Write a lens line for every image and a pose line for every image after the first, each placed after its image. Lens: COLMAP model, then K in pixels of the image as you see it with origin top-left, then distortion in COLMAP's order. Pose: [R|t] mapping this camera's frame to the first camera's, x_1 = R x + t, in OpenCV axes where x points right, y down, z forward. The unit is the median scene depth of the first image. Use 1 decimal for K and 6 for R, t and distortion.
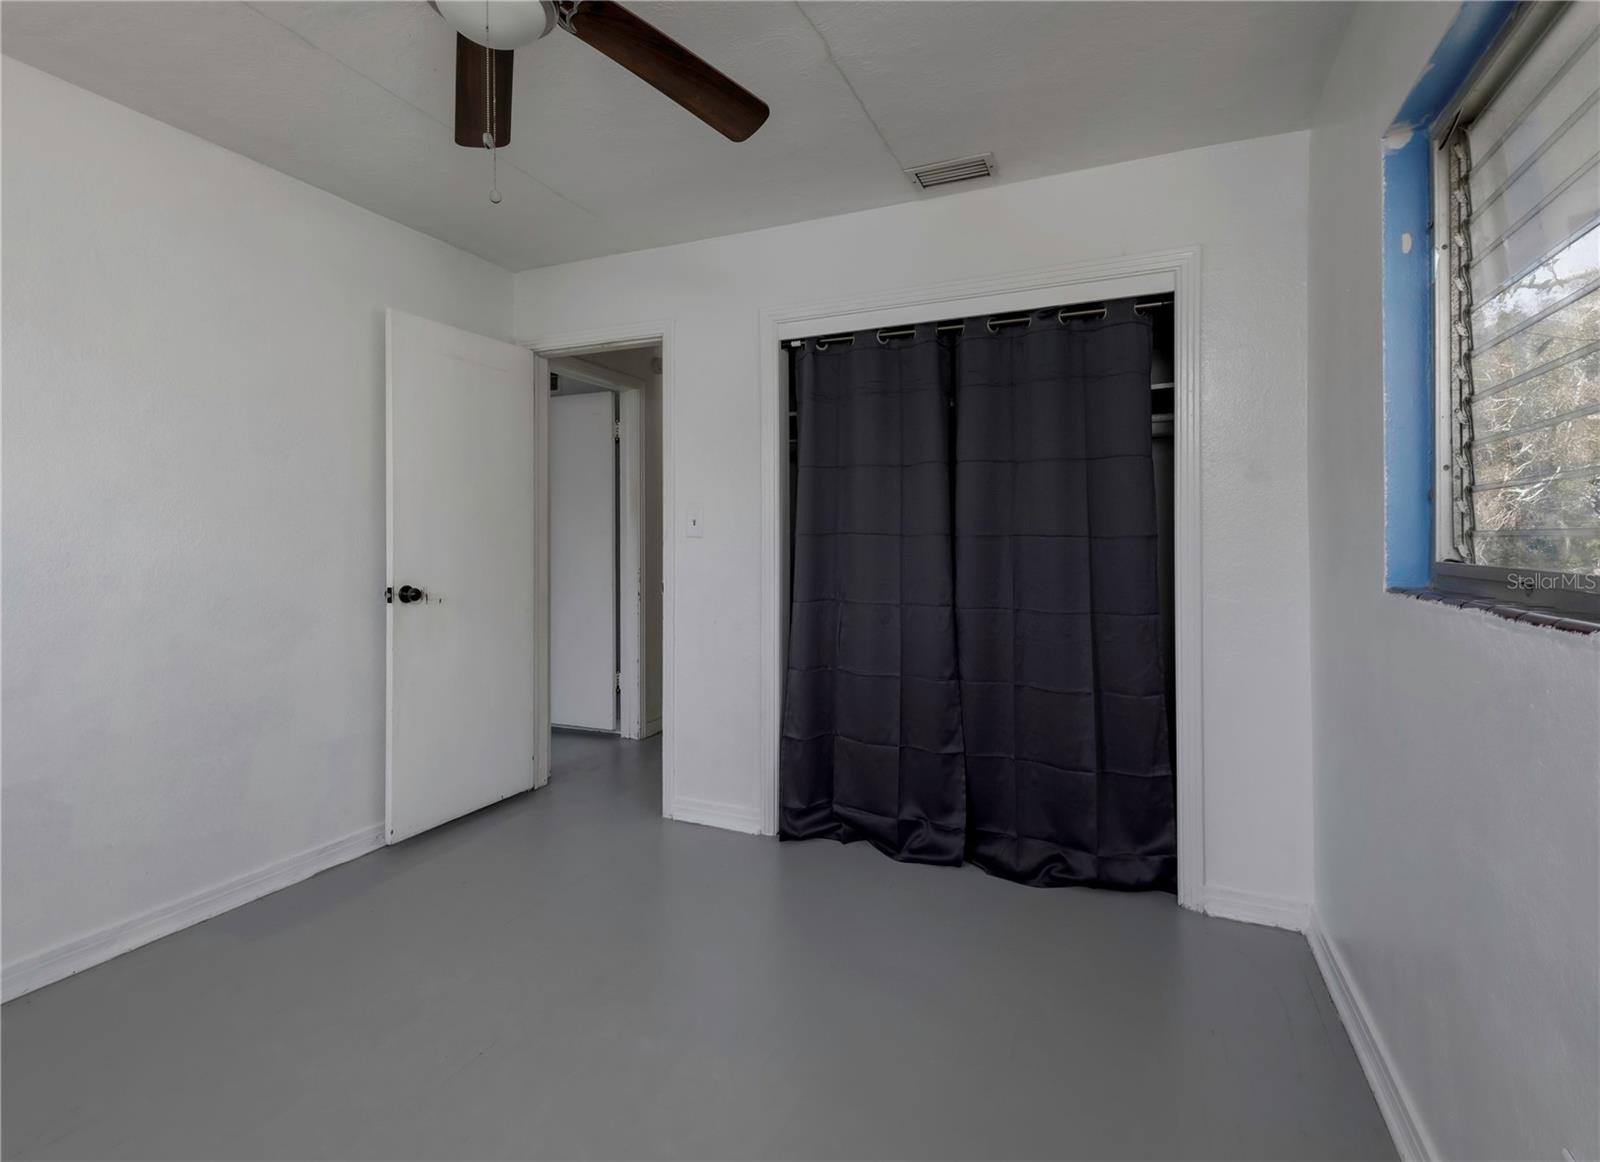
lens RADIAL K [[743.8, 0, 808.6], [0, 743.8, 512.9], [0, 0, 1]] dist [0.000421, -0.000156]
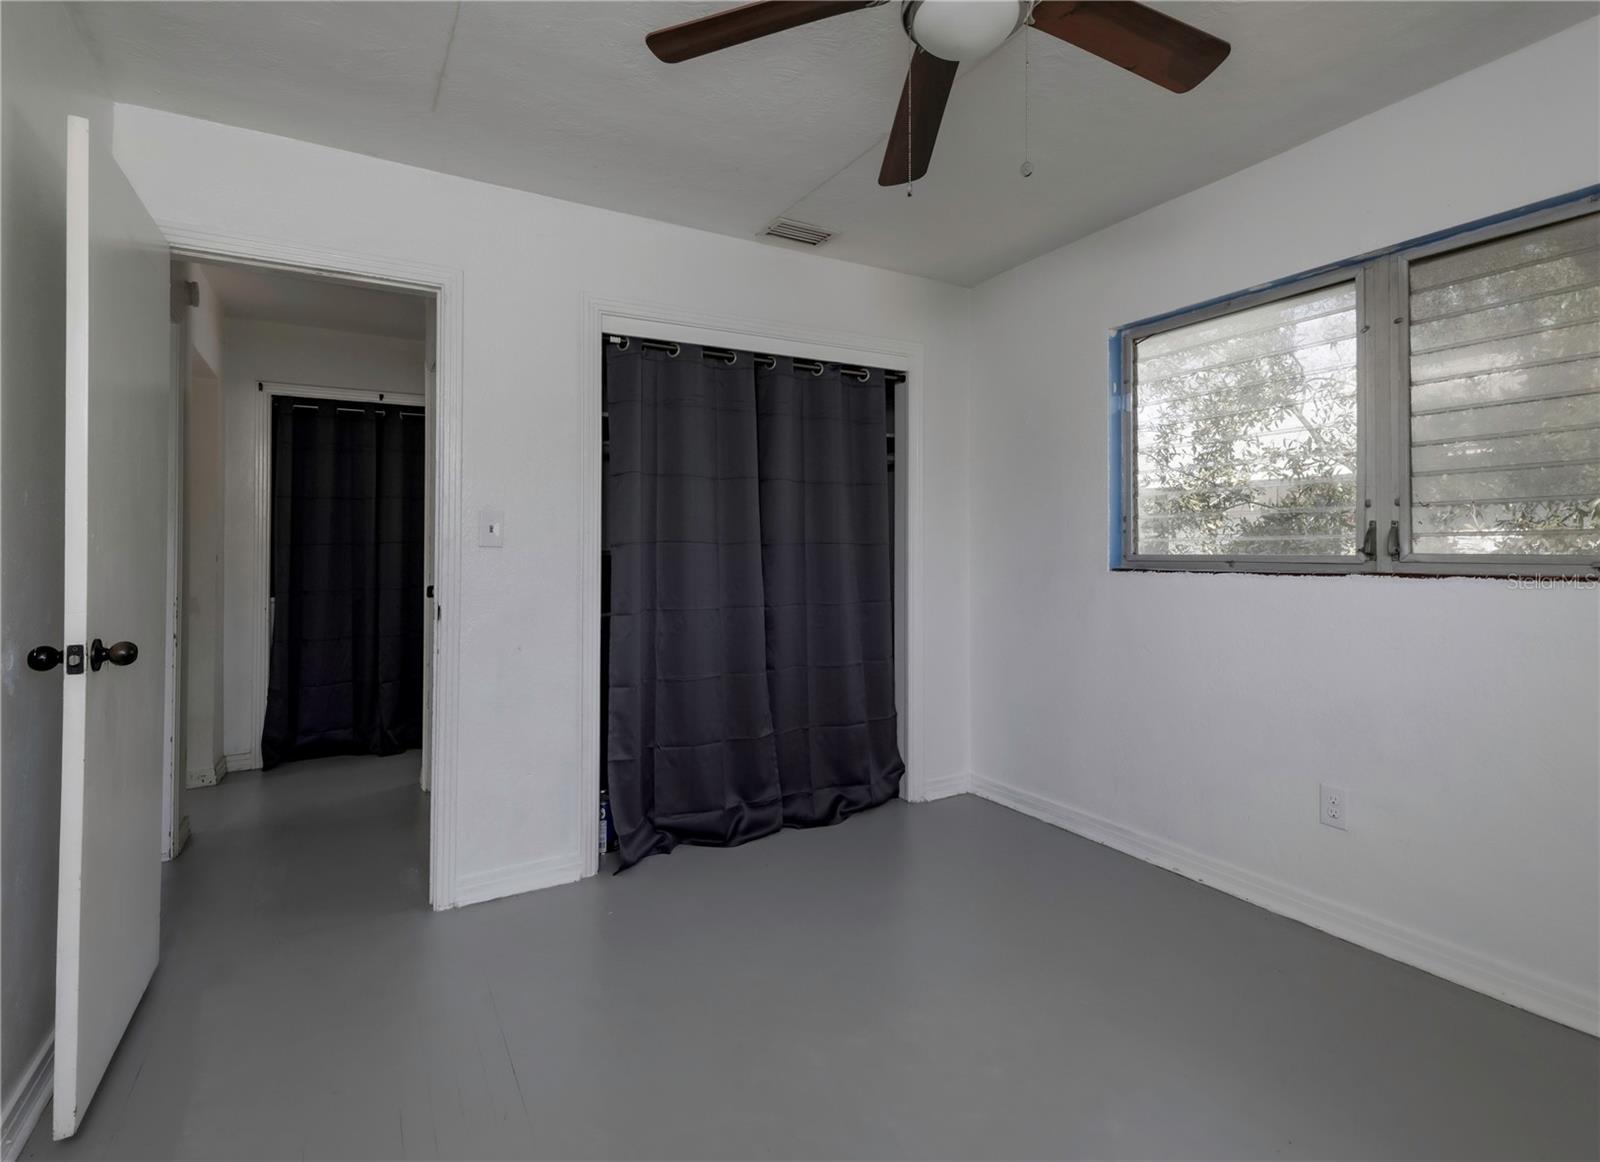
lens RADIAL K [[760.6, 0, 775.6], [0, 760.6, 516.5], [0, 0, 1]] dist [0.003209, 0.000121]
pose [[0.602418, 0.024789, 0.797796, -0.720864], [-0.017772, 0.999686, -0.017643, 0.009463], [-0.797983, -0.003551, 0.602670, 0.285432]]
